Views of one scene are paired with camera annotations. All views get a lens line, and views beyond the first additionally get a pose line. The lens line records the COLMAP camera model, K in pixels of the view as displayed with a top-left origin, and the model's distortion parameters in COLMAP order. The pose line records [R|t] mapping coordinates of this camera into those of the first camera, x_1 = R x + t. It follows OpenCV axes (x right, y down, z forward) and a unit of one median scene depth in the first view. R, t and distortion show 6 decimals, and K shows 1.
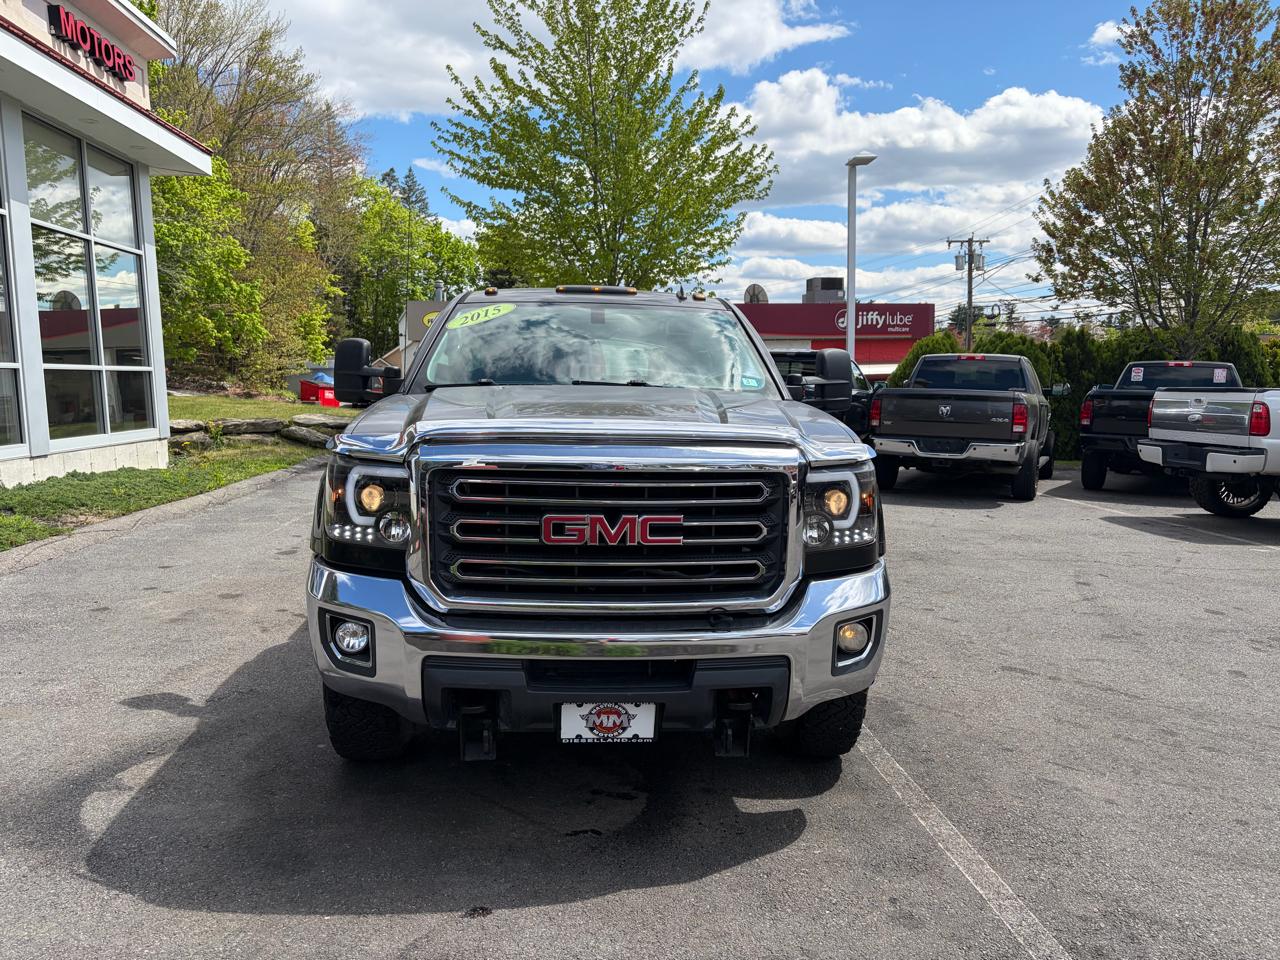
lens RADIAL K [[964.0, 0, 642.2], [0, 964.0, 475.6], [0, 0, 1]] dist [0.048133, -0.048732]
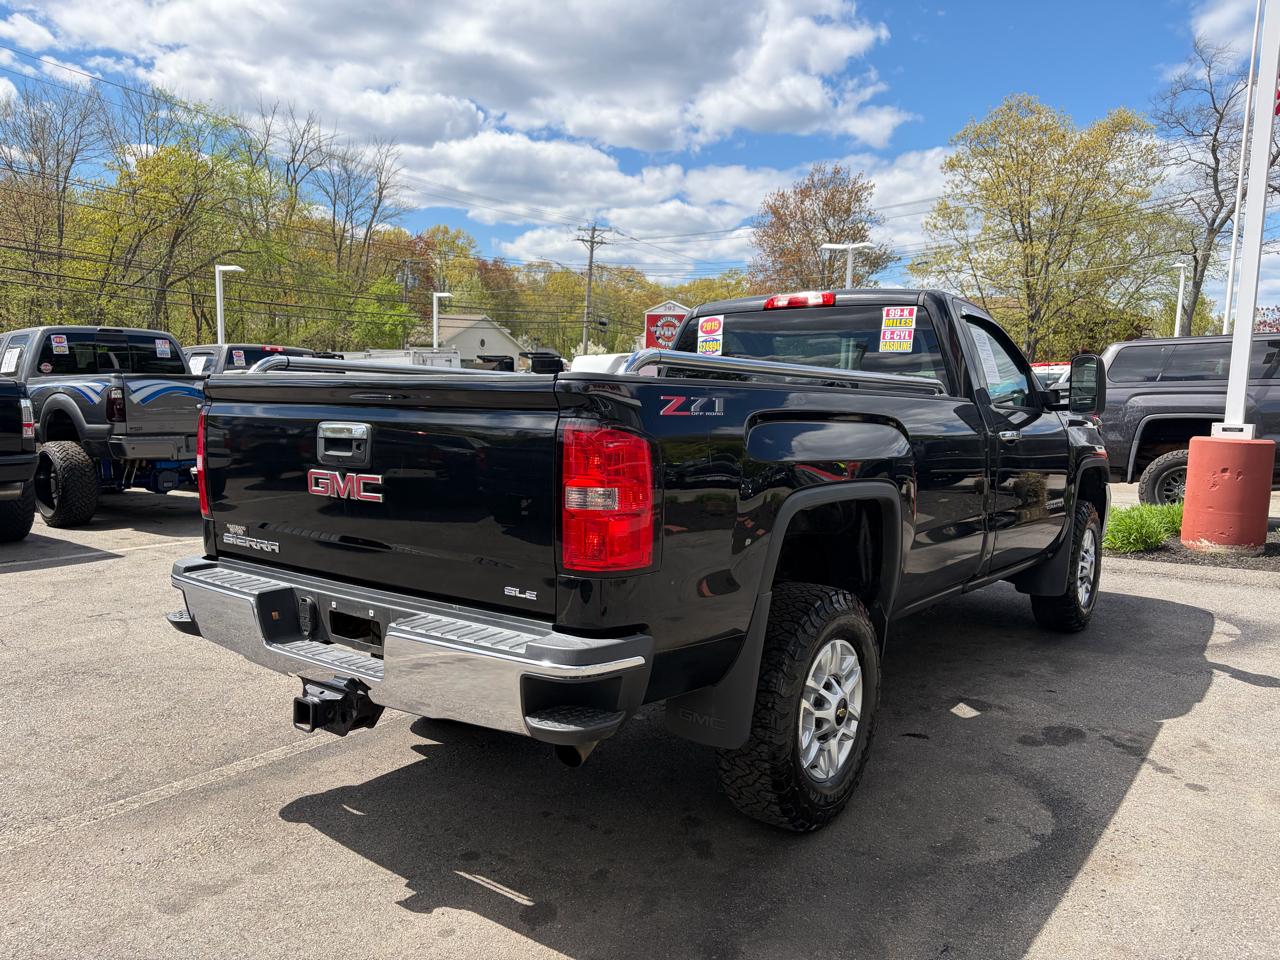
lens RADIAL K [[964.0, 0, 644.5], [0, 964.0, 486.9], [0, 0, 1]] dist [0.048133, -0.048732]
pose [[-0.748689, -0.089417, 0.656863, -0.700572], [0.046312, 0.981386, 0.186380, -0.239175], [-0.661302, 0.169962, -0.730611, 2.312381]]
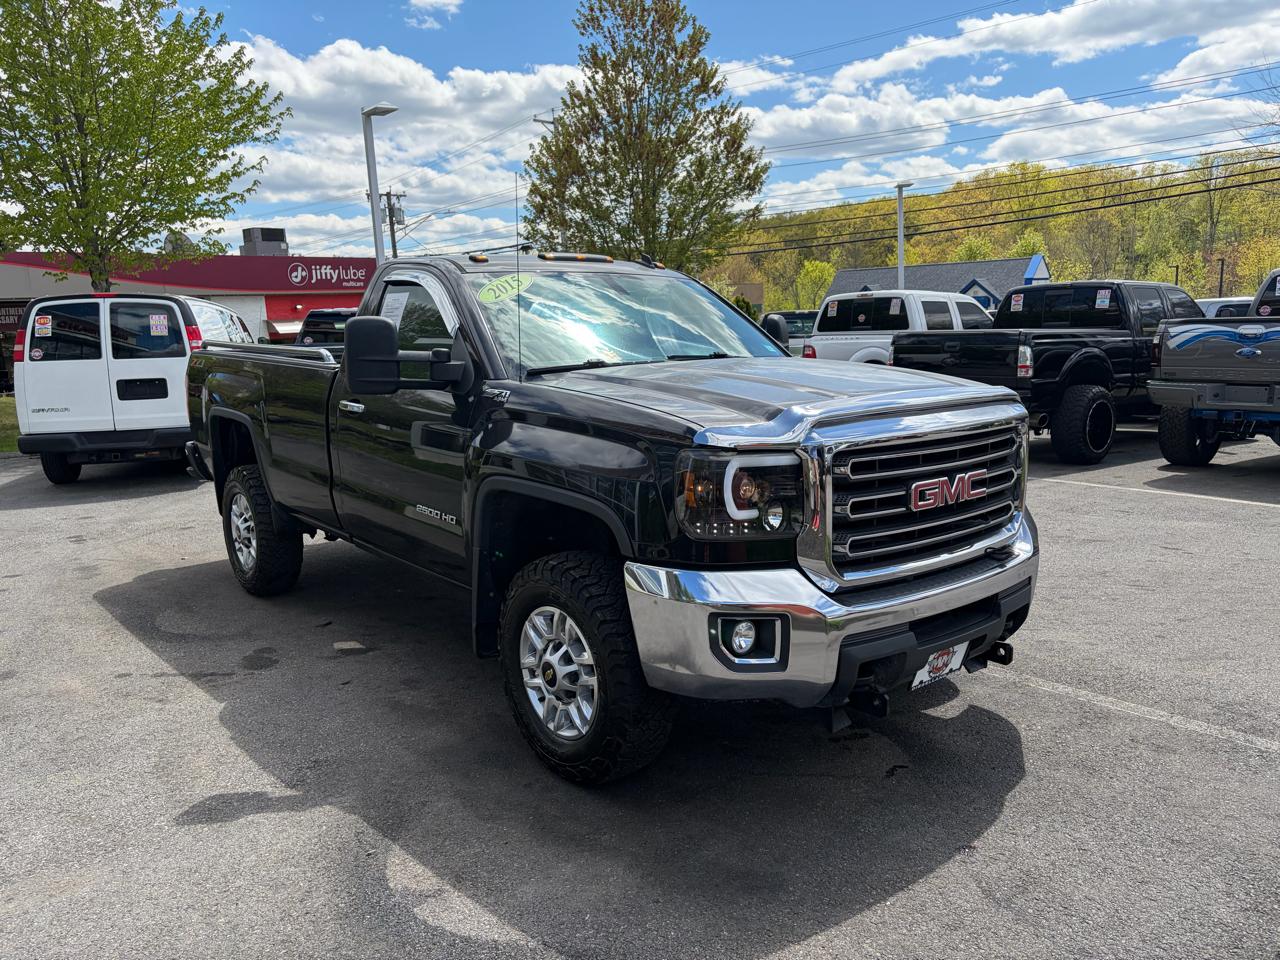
lens RADIAL K [[969.1, 0, 648.8], [0, 969.1, 475.6], [0, 0, 1]] dist [0.027493, -0.007629]
pose [[0.812509, -0.119508, 0.570567, -0.645650], [0.092483, 0.992791, 0.076245, -0.052212], [-0.575566, -0.009182, 0.817704, 0.197827]]
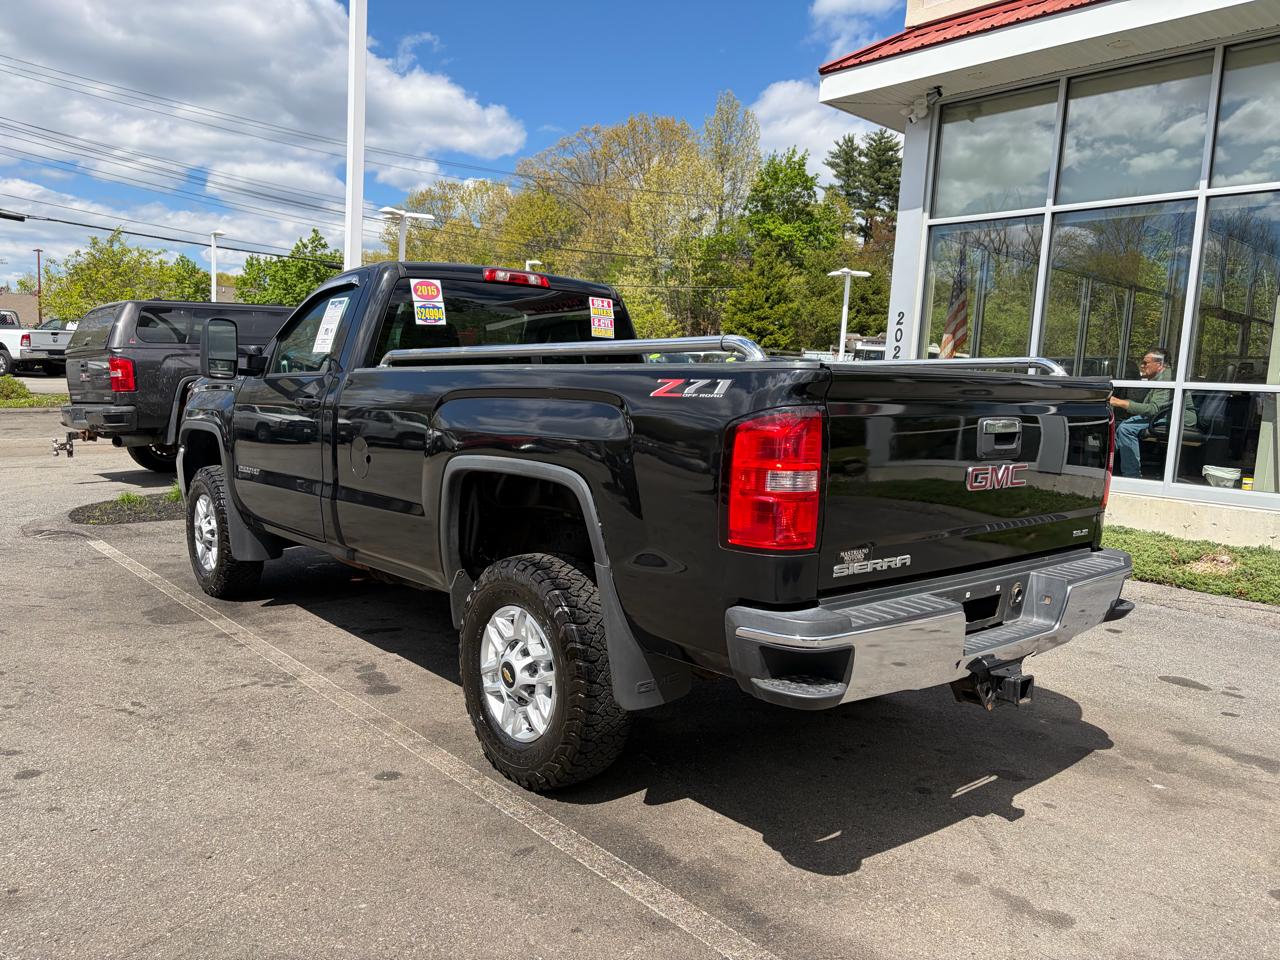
lens RADIAL K [[964.0, 0, 642.6], [0, 964.0, 500.9], [0, 0, 1]] dist [0.048133, -0.048732]
pose [[-0.806666, 0.029485, -0.590272, 0.504248], [-0.111023, 0.973414, 0.200348, -0.222144], [0.580486, 0.227148, -0.781946, 2.369584]]
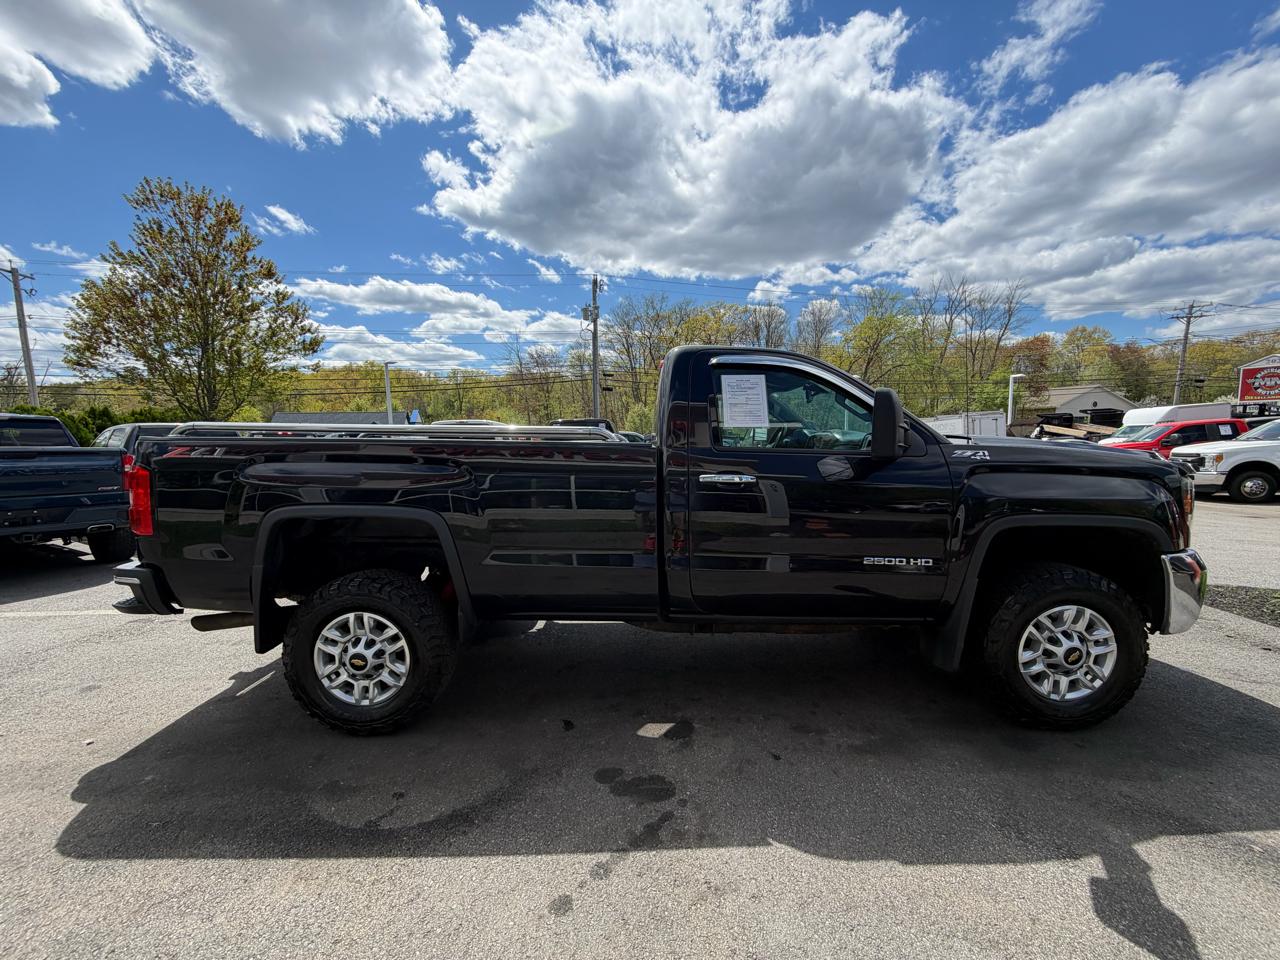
lens RADIAL K [[507.9, 0, 638.5], [0, 507.9, 475.4], [0, 0, 1]] dist [-0.001714, 0.000515]
pose [[0.087117, -0.080464, 0.992943, -0.862084], [0.117140, 0.990645, 0.070000, -0.131627], [-0.989287, 0.110215, 0.095728, 1.295628]]
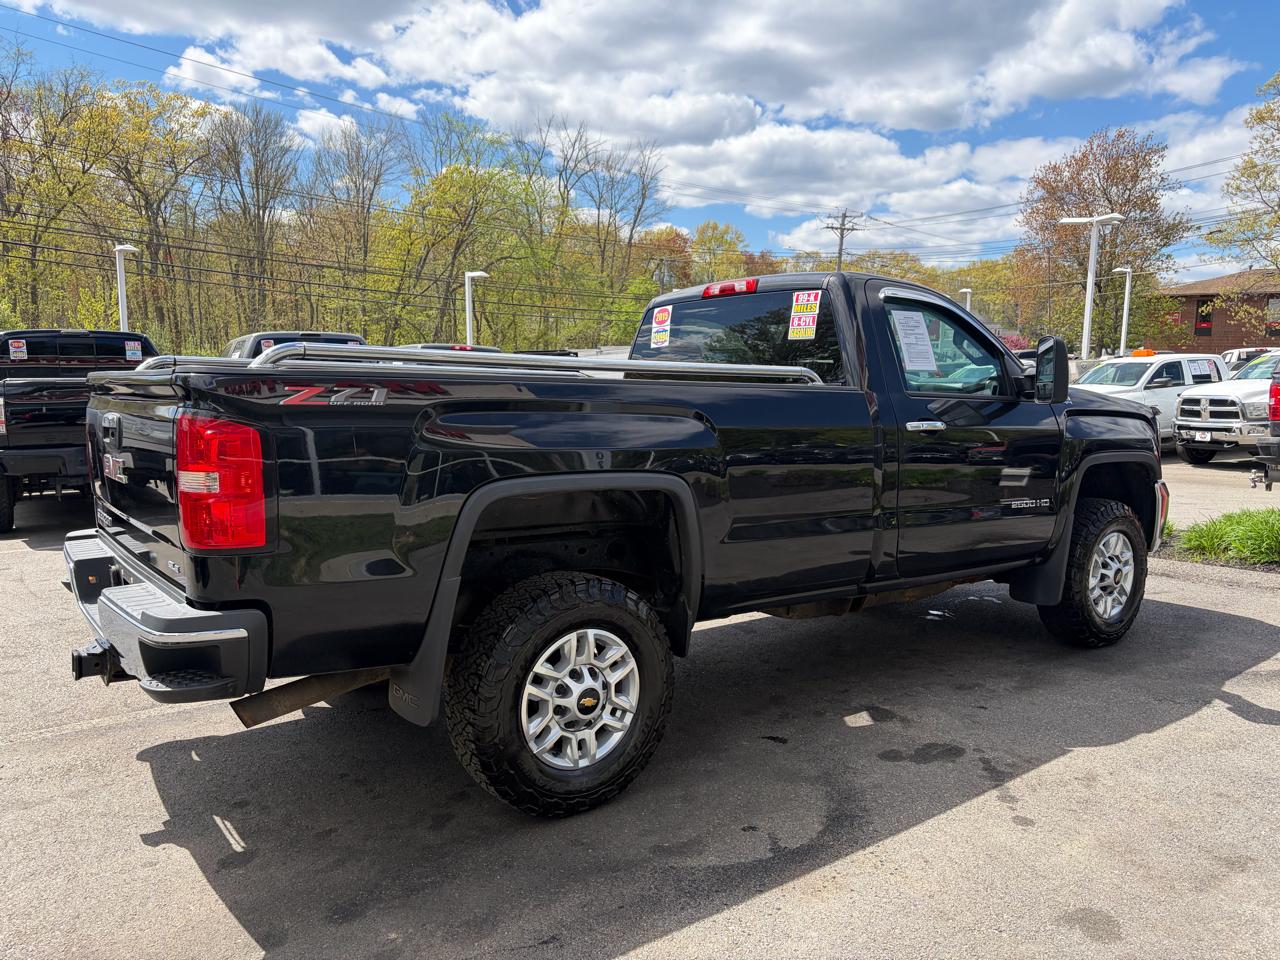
lens RADIAL K [[964.0, 0, 642.6], [0, 964.0, 477.5], [0, 0, 1]] dist [0.048133, -0.048732]
pose [[-0.534902, -0.098301, 0.839176, -0.974130], [0.081131, 0.982644, 0.166821, -0.213316], [-0.841010, 0.157316, -0.517643, 2.015746]]
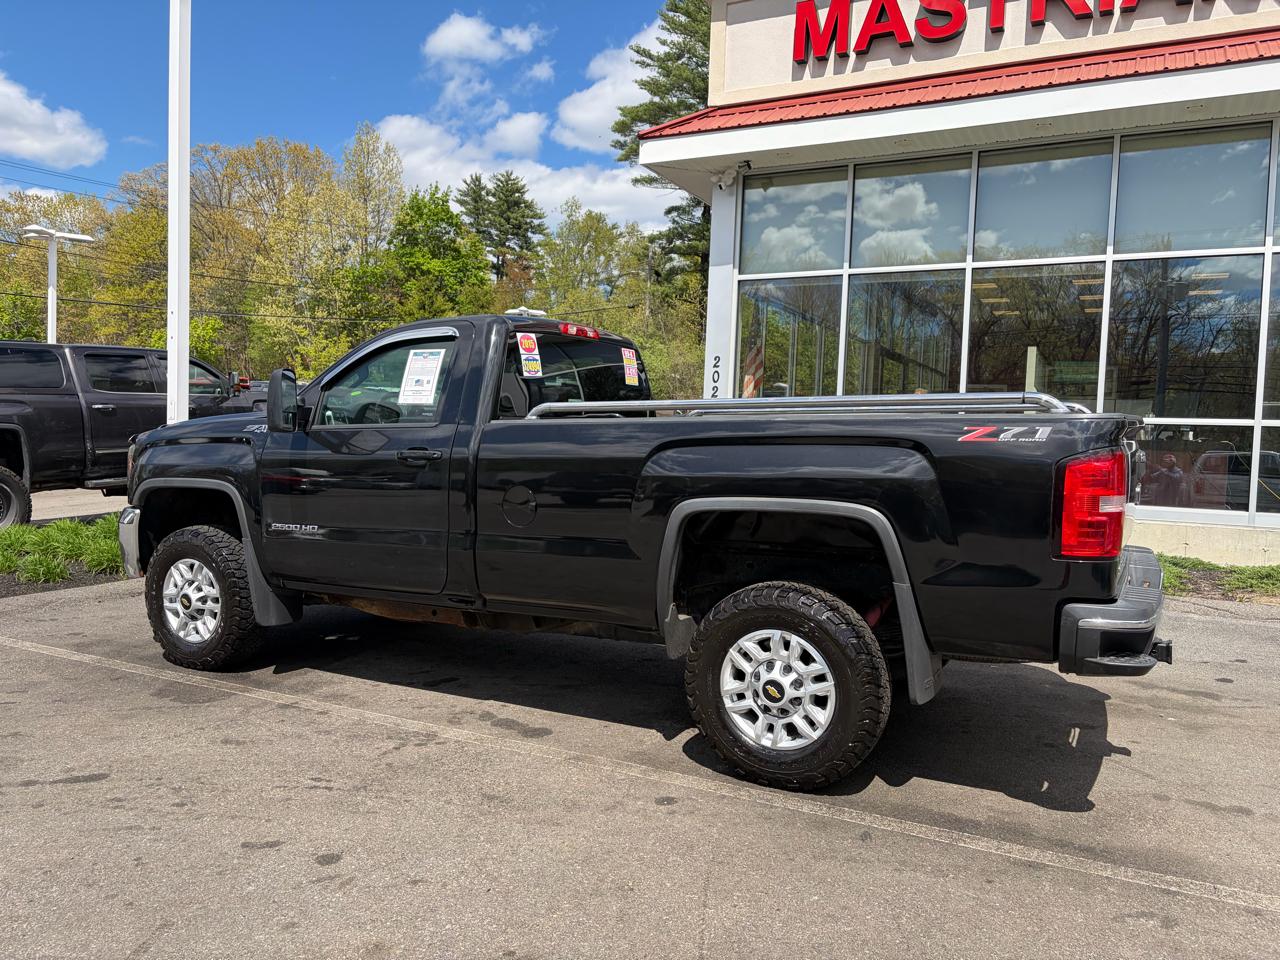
lens RADIAL K [[964.0, 0, 639.2], [0, 964.0, 496.6], [0, 0, 1]] dist [0.048133, -0.048732]
pose [[-0.535103, 0.041011, -0.843791, 0.936246], [-0.115413, 0.985907, 0.121109, -0.183066], [0.836866, 0.162191, -0.522829, 2.054233]]
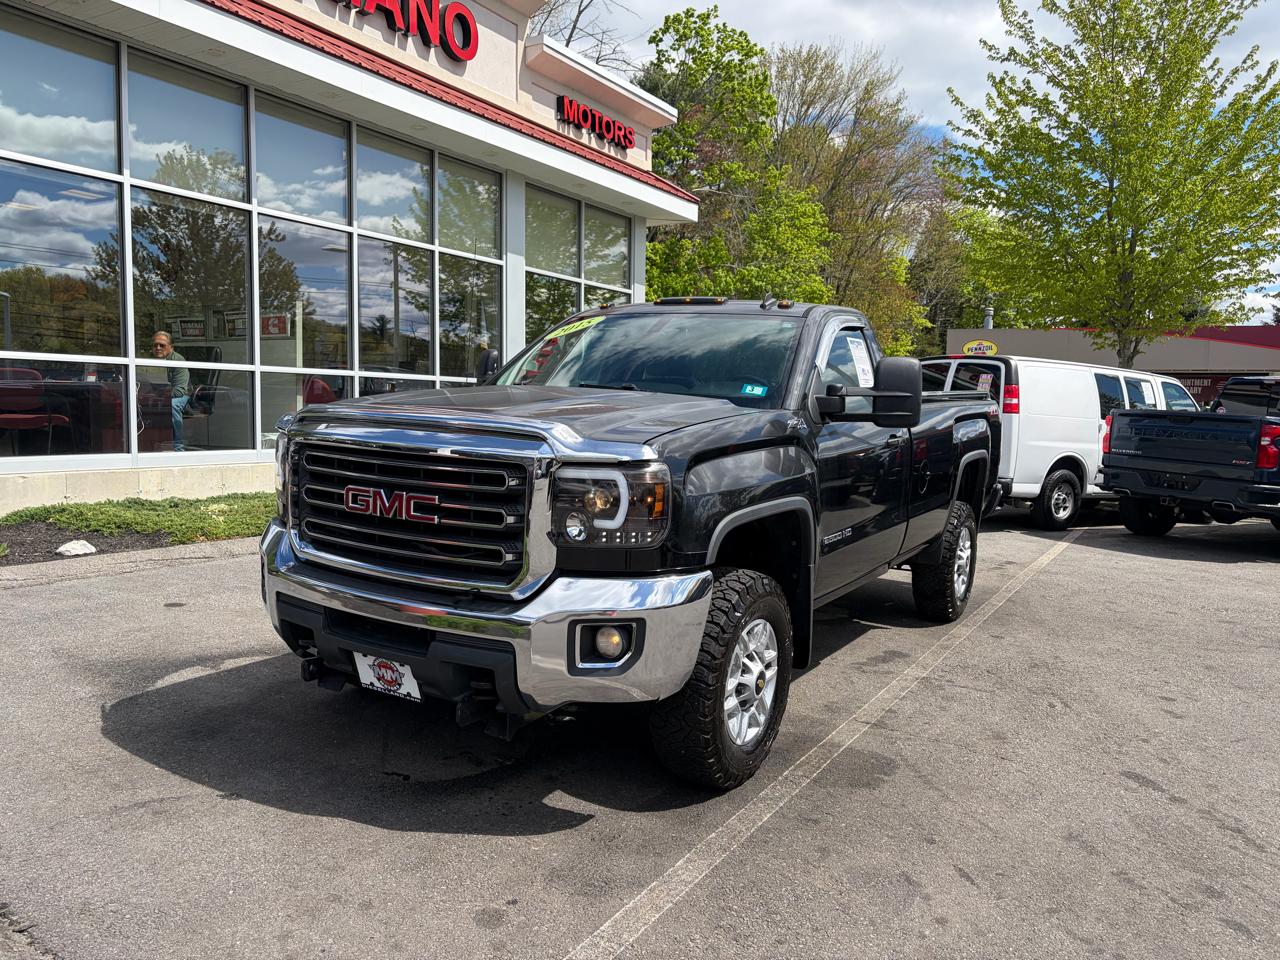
lens RADIAL K [[964.0, 0, 642.6], [0, 964.0, 481.0], [0, 0, 1]] dist [0.048133, -0.048732]
pose [[0.814742, 0.072735, -0.575243, 0.587914], [-0.088945, 0.996037, -0.000035, 0.002537], [0.572960, 0.051194, 0.817983, 0.167465]]
